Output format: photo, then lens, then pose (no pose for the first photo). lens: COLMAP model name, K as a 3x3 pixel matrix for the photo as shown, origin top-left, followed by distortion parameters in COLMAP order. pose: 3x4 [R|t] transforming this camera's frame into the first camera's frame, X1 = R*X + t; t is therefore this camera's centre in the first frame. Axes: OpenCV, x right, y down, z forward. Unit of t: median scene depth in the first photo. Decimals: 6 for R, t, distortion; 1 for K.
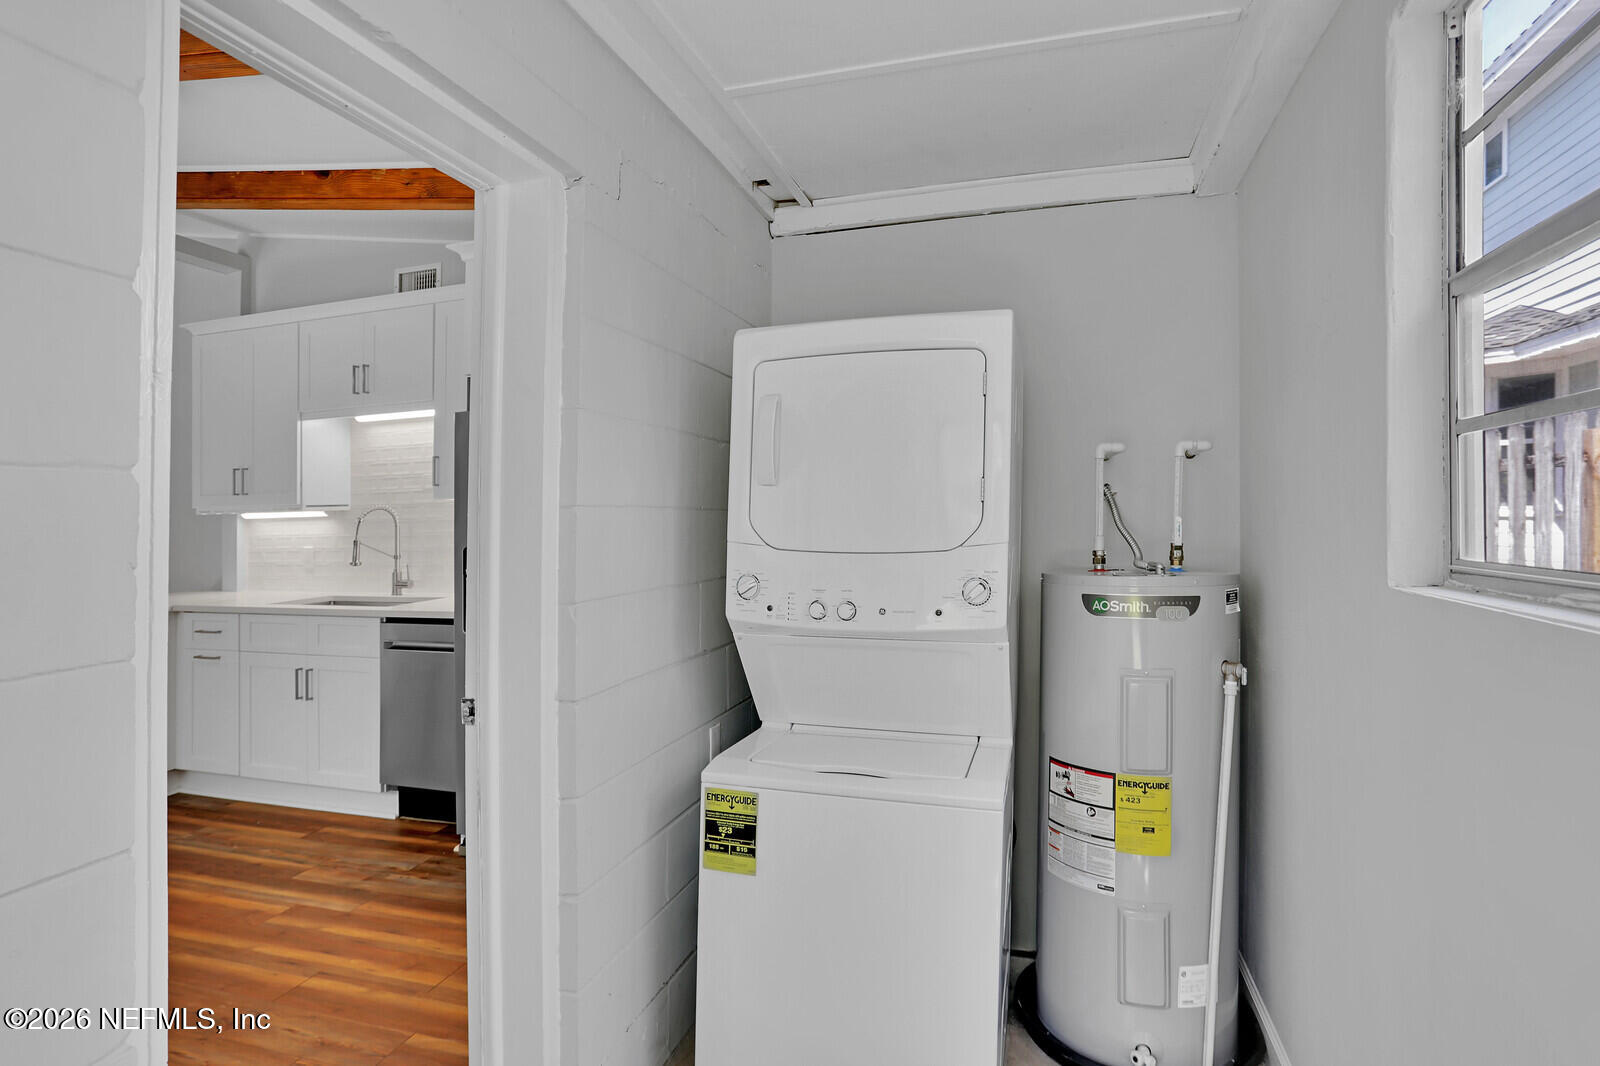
lens RADIAL K [[847.9, 0, 800.0], [0, 847.9, 491.3], [0, 0, 1]] dist [-0.004280, -0.001182]
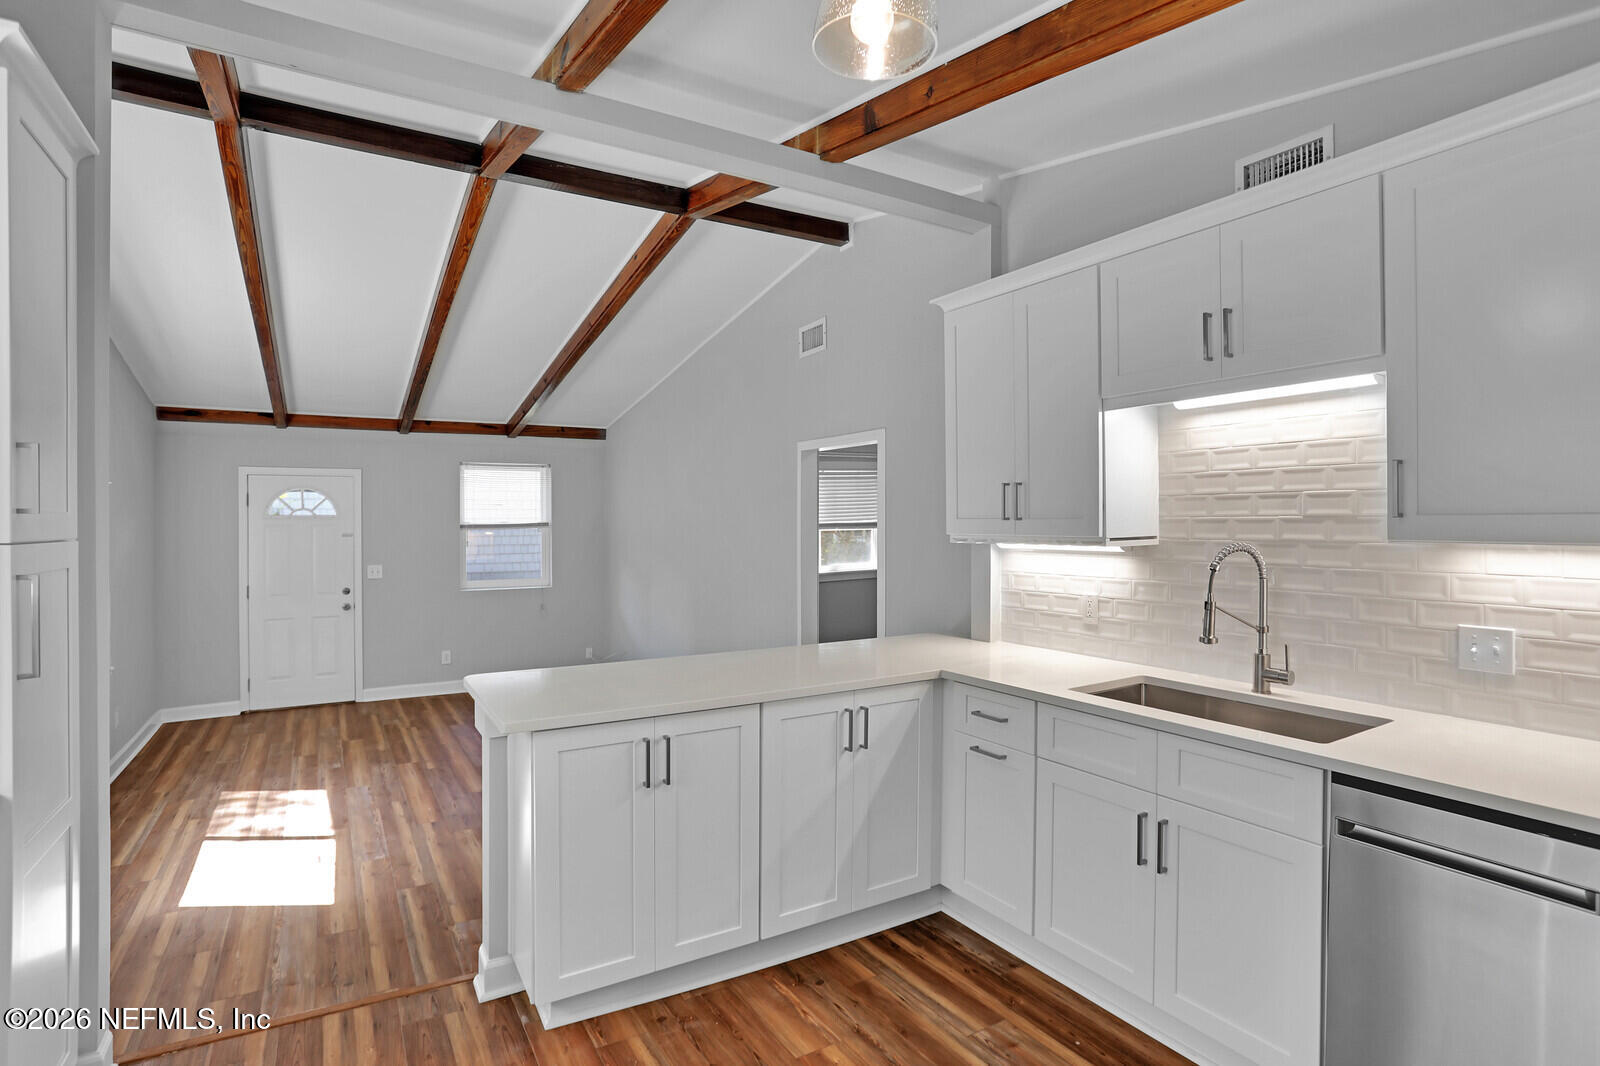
lens RADIAL K [[804.9, 0, 800.6], [0, 804.9, 502.2], [0, 0, 1]] dist [0.001146, 0.000173]
pose [[0.782761, 0.006071, -0.622293, -0.375640], [0.001728, 0.999927, 0.011929, -0.019635], [0.622320, -0.010413, 0.782694, 0.349779]]
